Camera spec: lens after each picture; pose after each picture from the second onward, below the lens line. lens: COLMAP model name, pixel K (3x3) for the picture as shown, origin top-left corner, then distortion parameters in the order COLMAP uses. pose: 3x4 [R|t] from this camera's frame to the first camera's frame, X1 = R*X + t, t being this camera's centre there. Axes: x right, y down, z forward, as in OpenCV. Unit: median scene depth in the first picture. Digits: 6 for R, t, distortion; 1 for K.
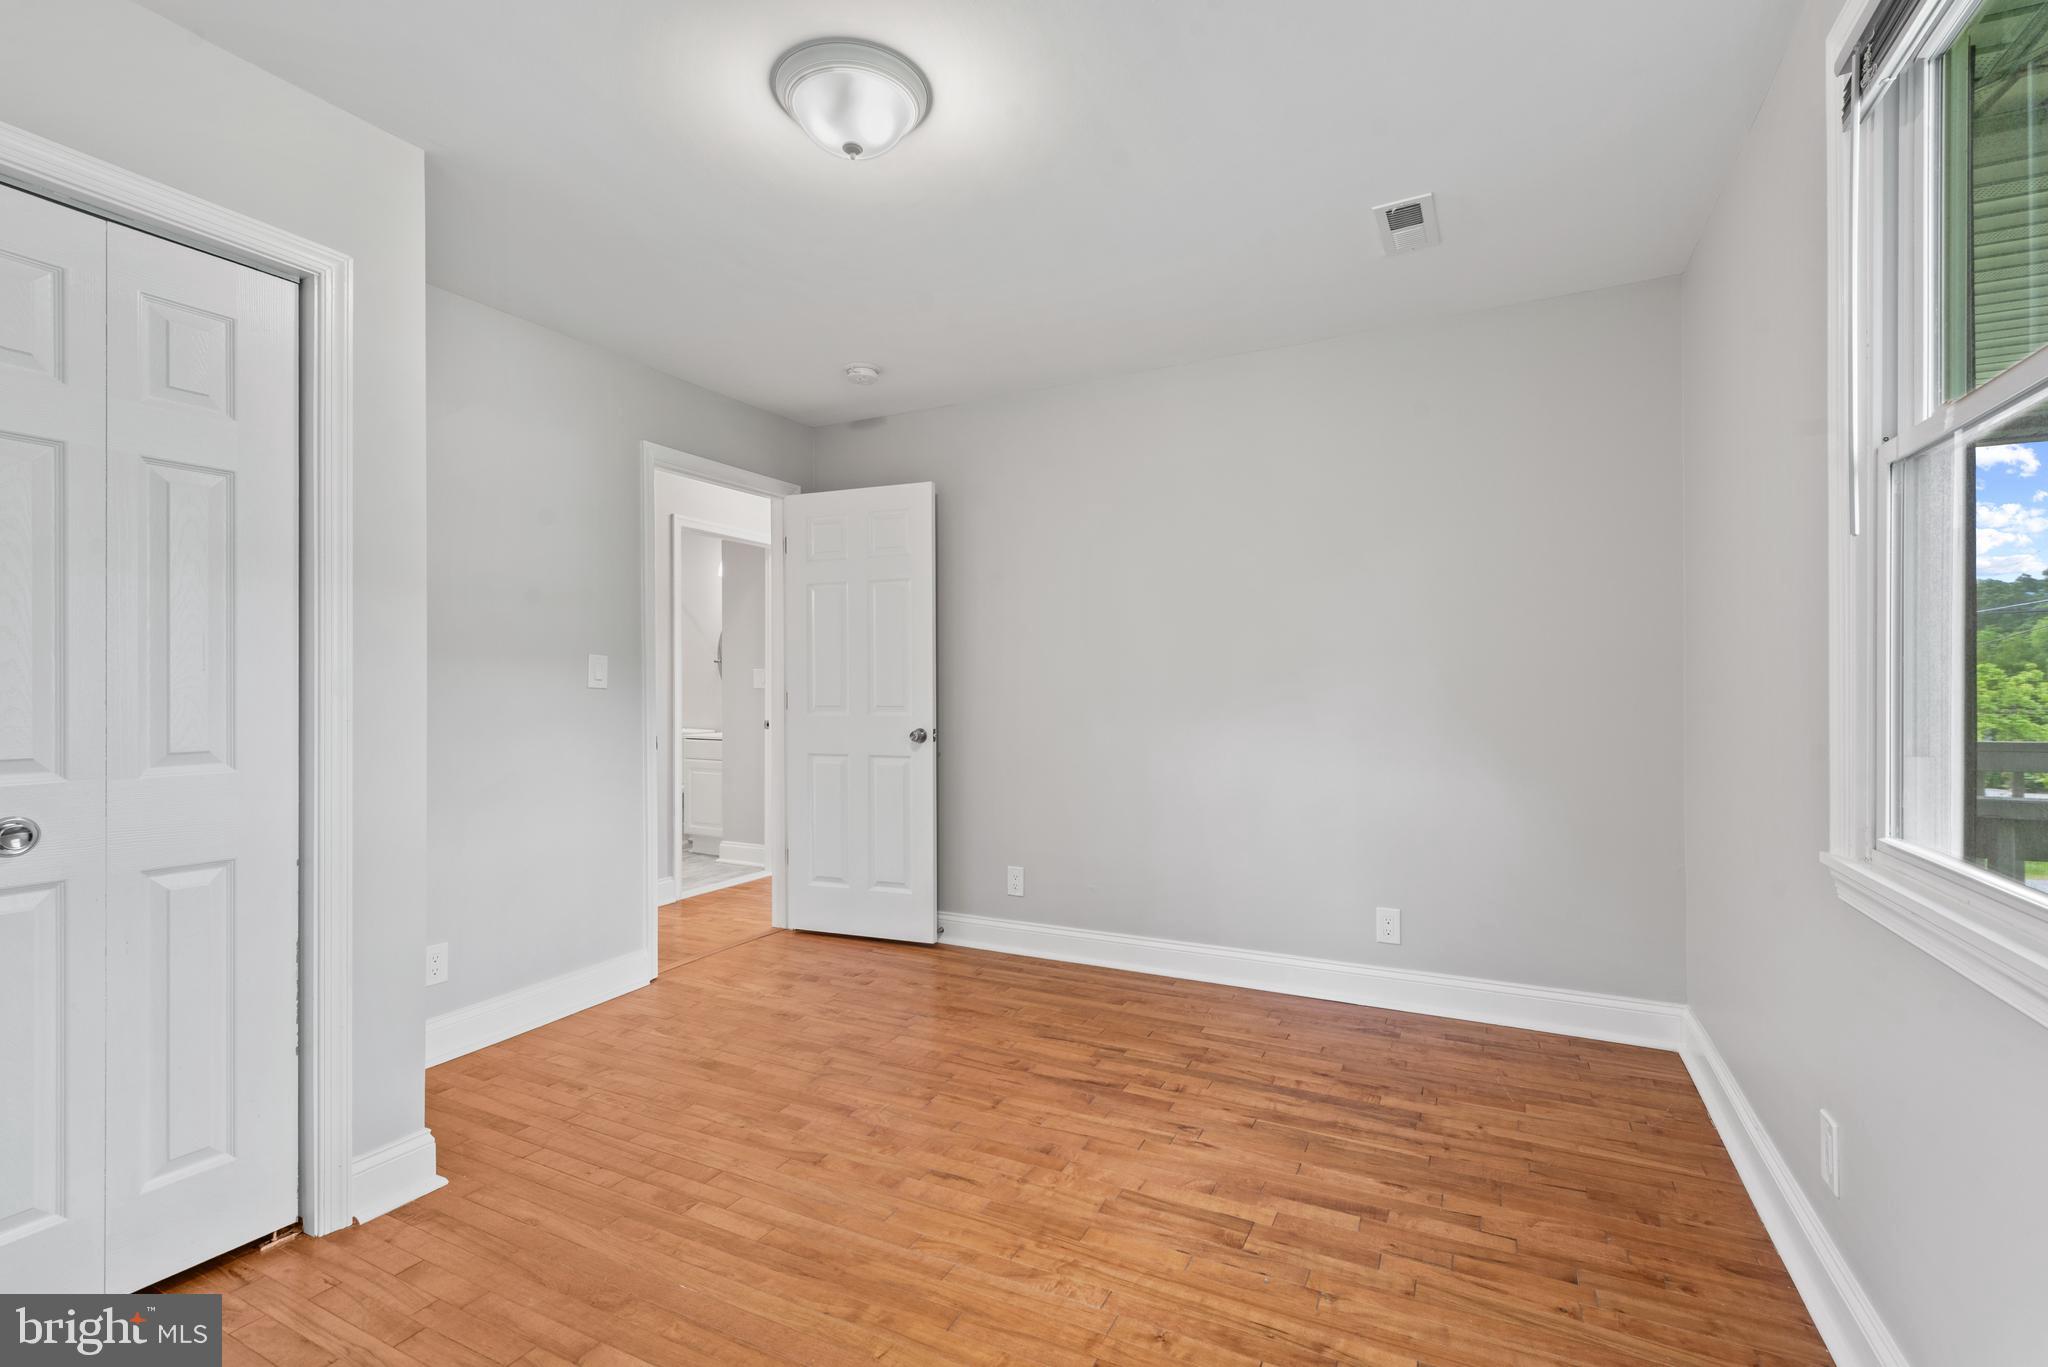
lens RADIAL K [[906.1, 0, 1034.6], [0, 906.1, 687.7], [0, 0, 1]] dist [0.015170, -0.005043]
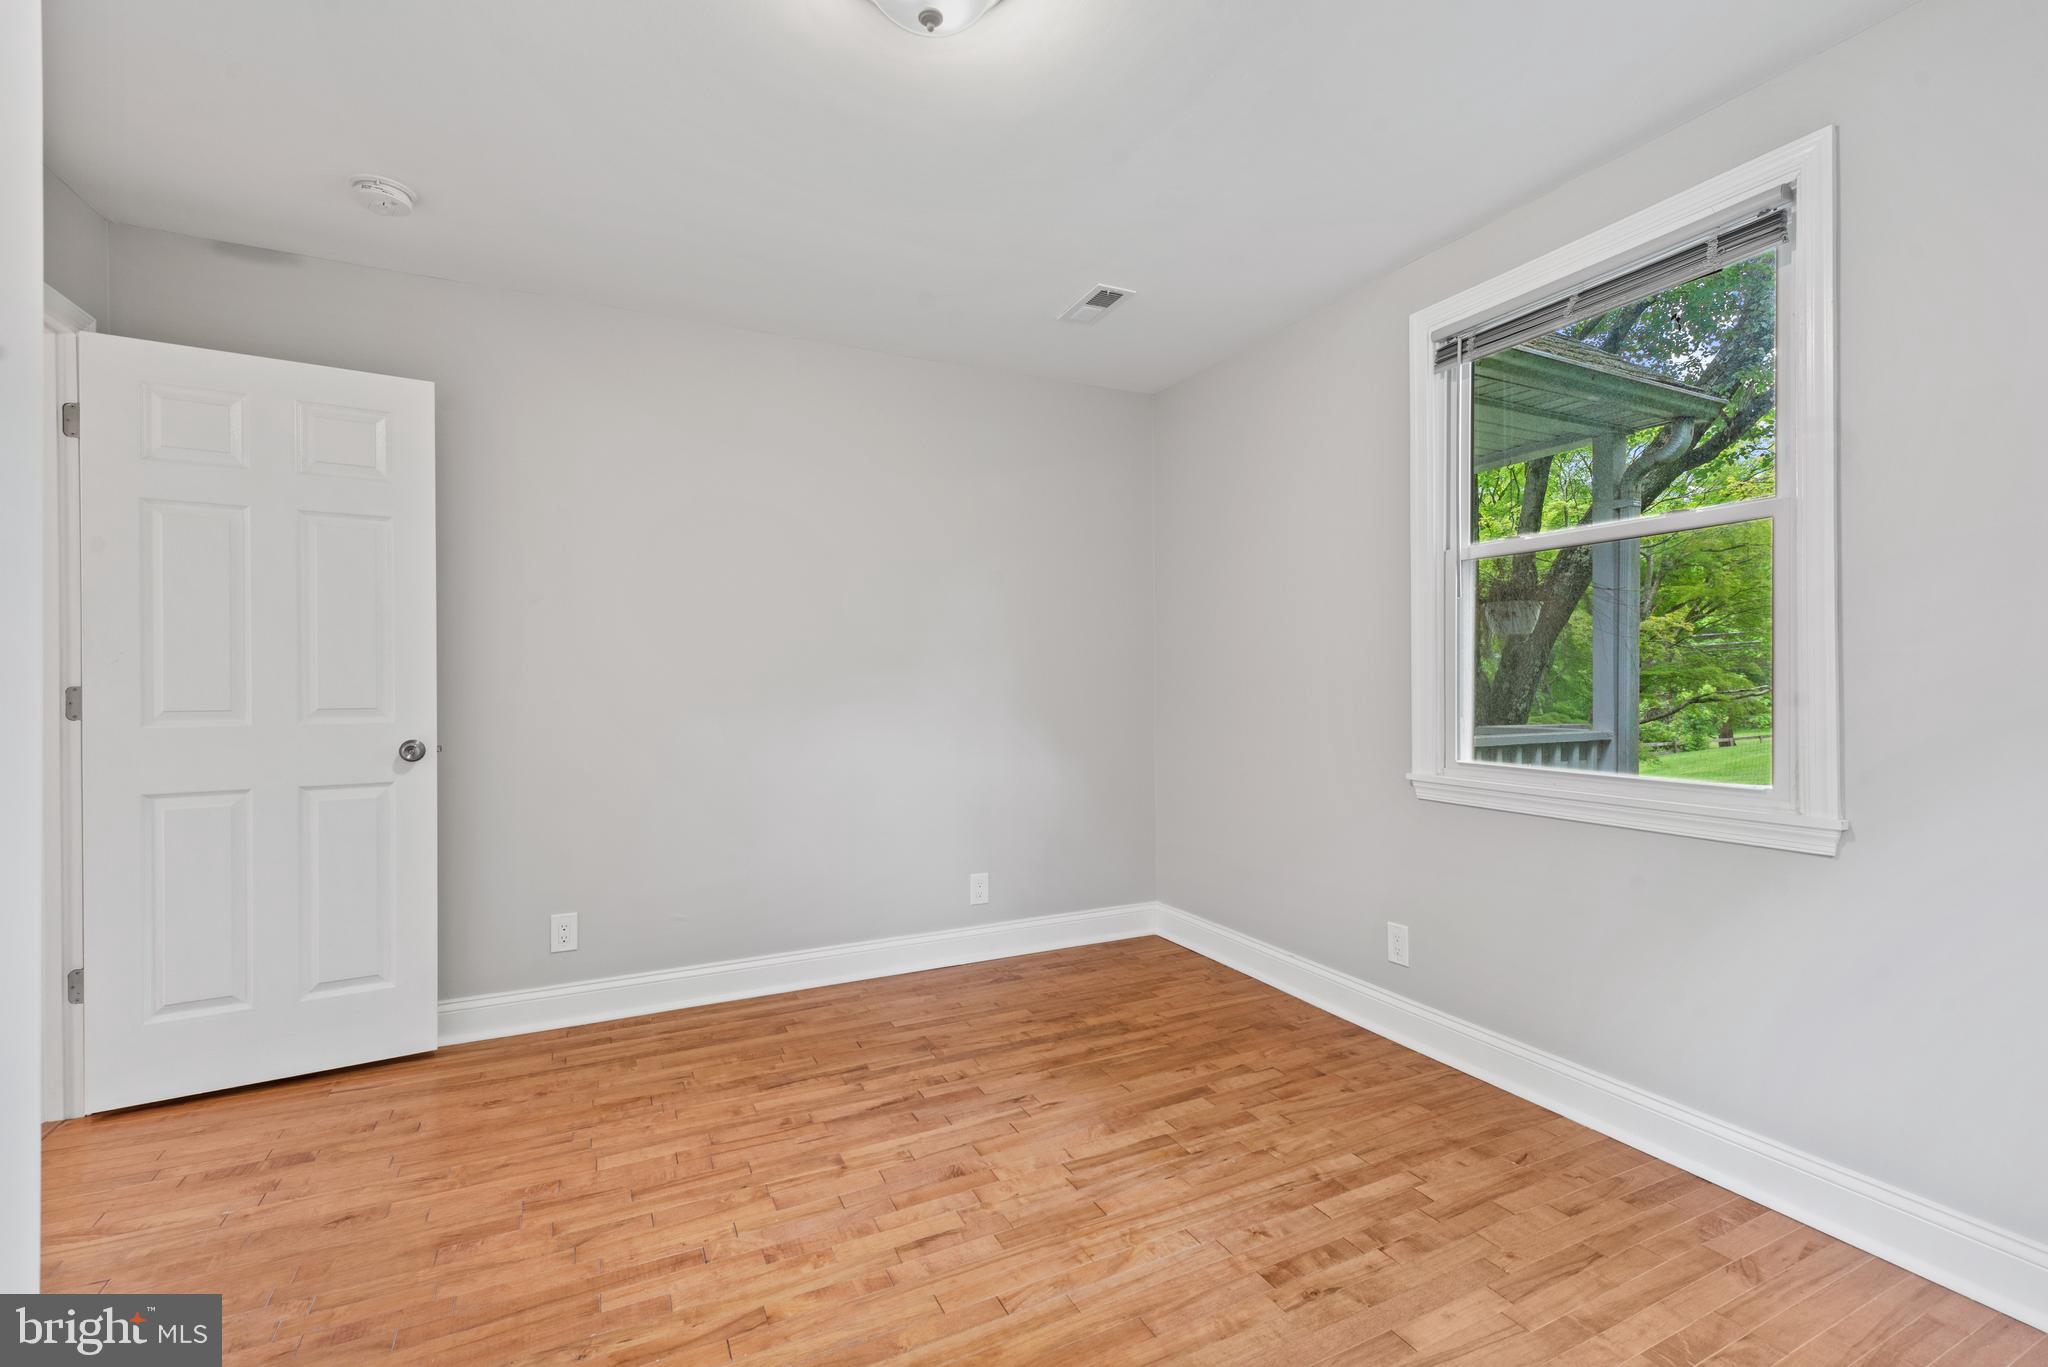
lens RADIAL K [[906.1, 0, 1034.1], [0, 906.1, 683.8], [0, 0, 1]] dist [0.015170, -0.005043]
pose [[0.596927, -0.001525, 0.802294, -0.575535], [0.000990, 0.999999, 0.001165, 0.003449], [-0.802295, 0.000099, 0.596928, 0.314827]]
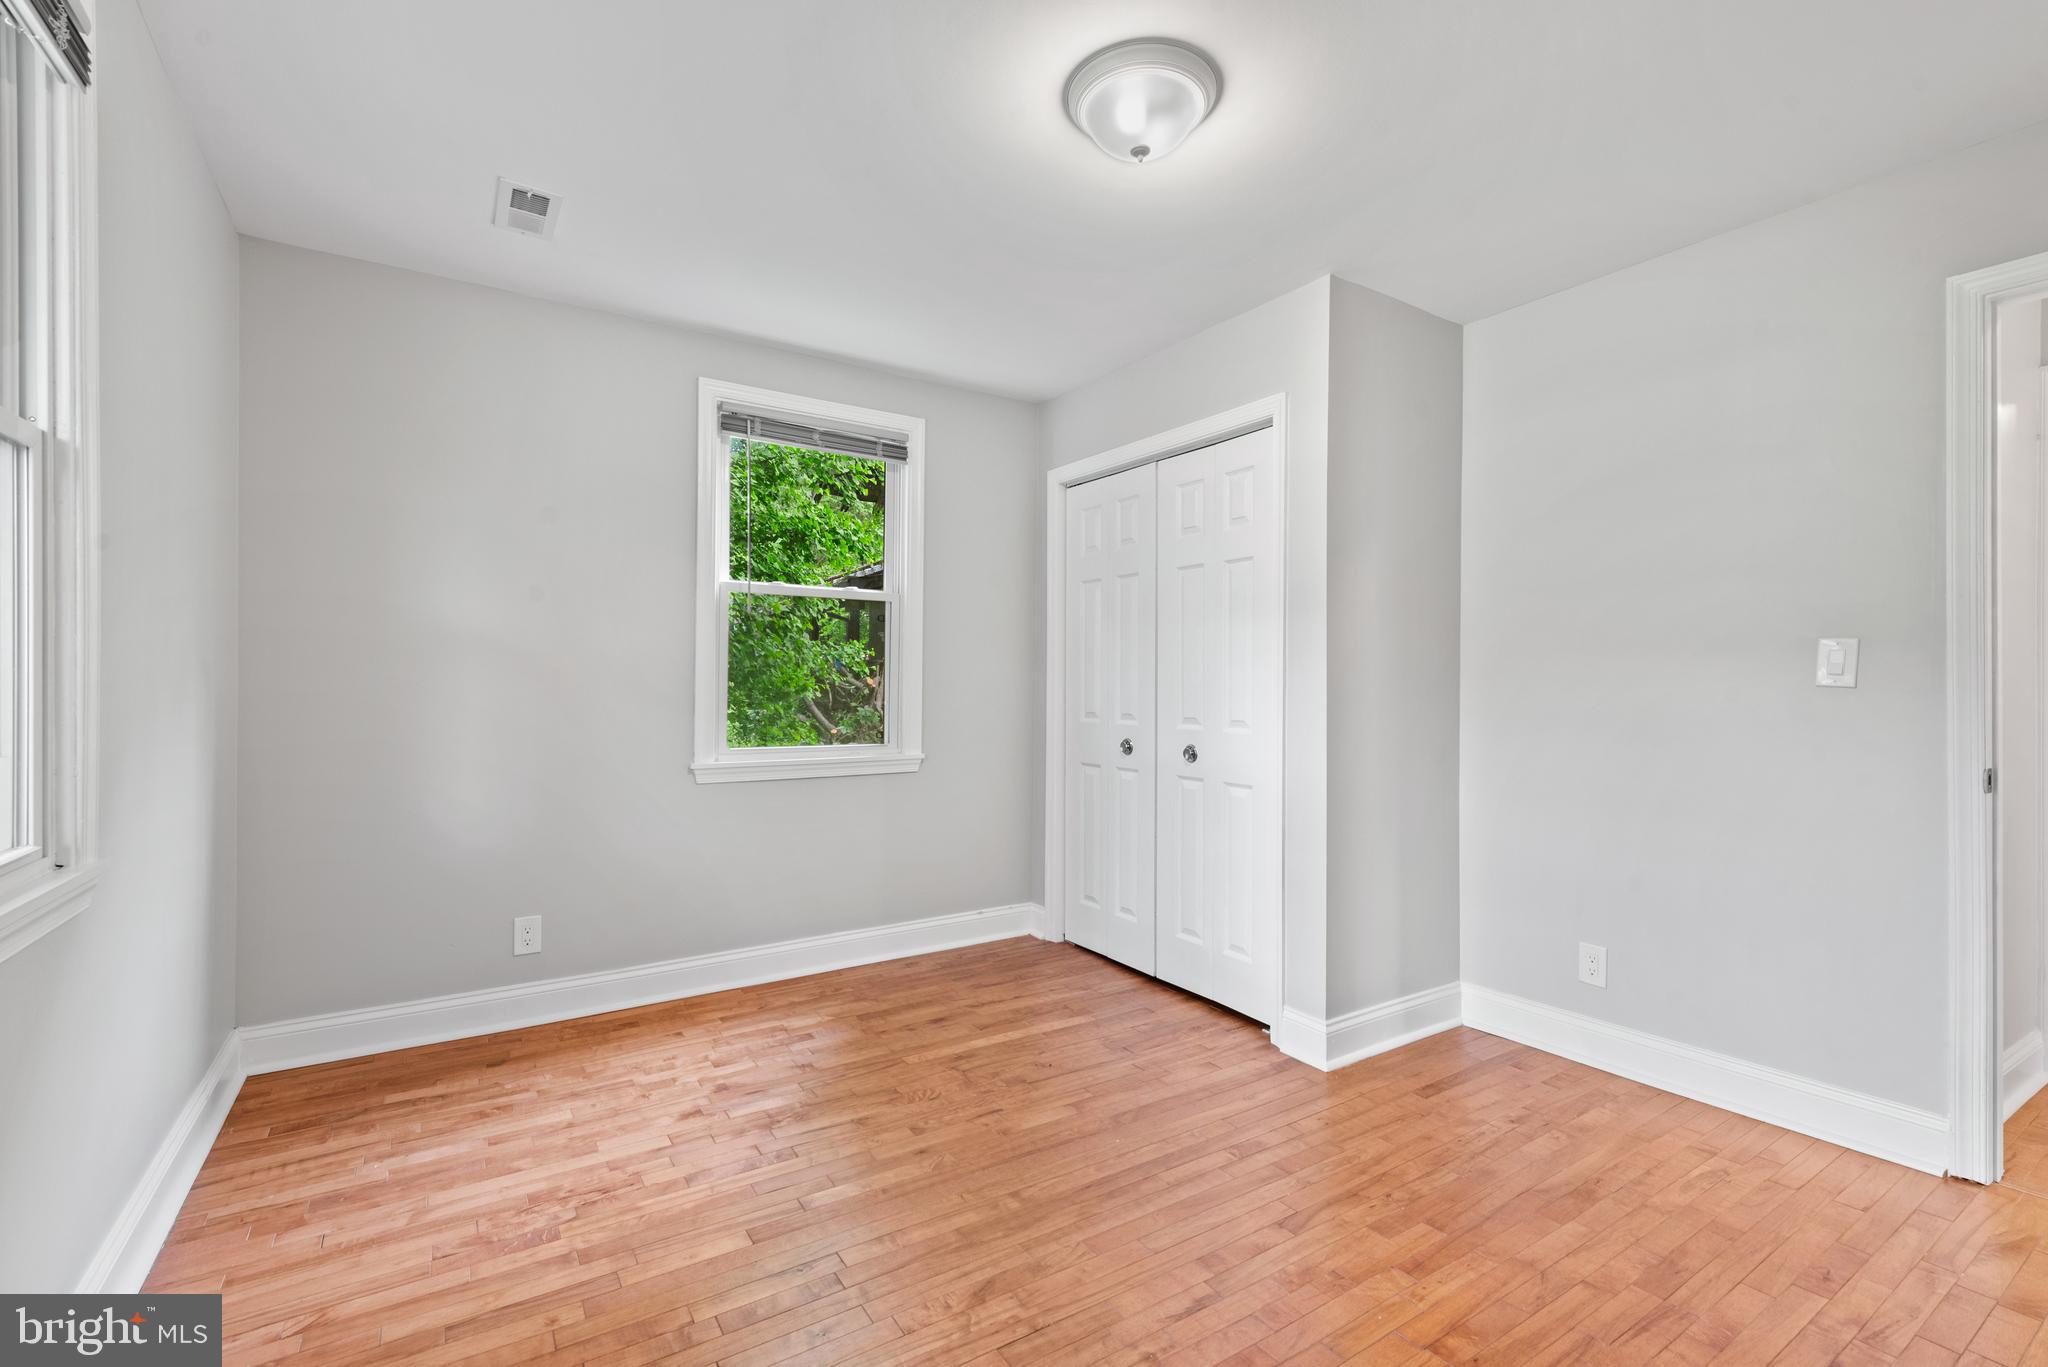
lens RADIAL K [[906.1, 0, 1022.7], [0, 906.1, 677.2], [0, 0, 1]] dist [0.015170, -0.005043]
pose [[-0.505880, -0.004179, -0.862594, 0.531106], [-0.002330, 0.999991, -0.003478, -0.003466], [0.862601, 0.000251, -0.505885, 1.007533]]
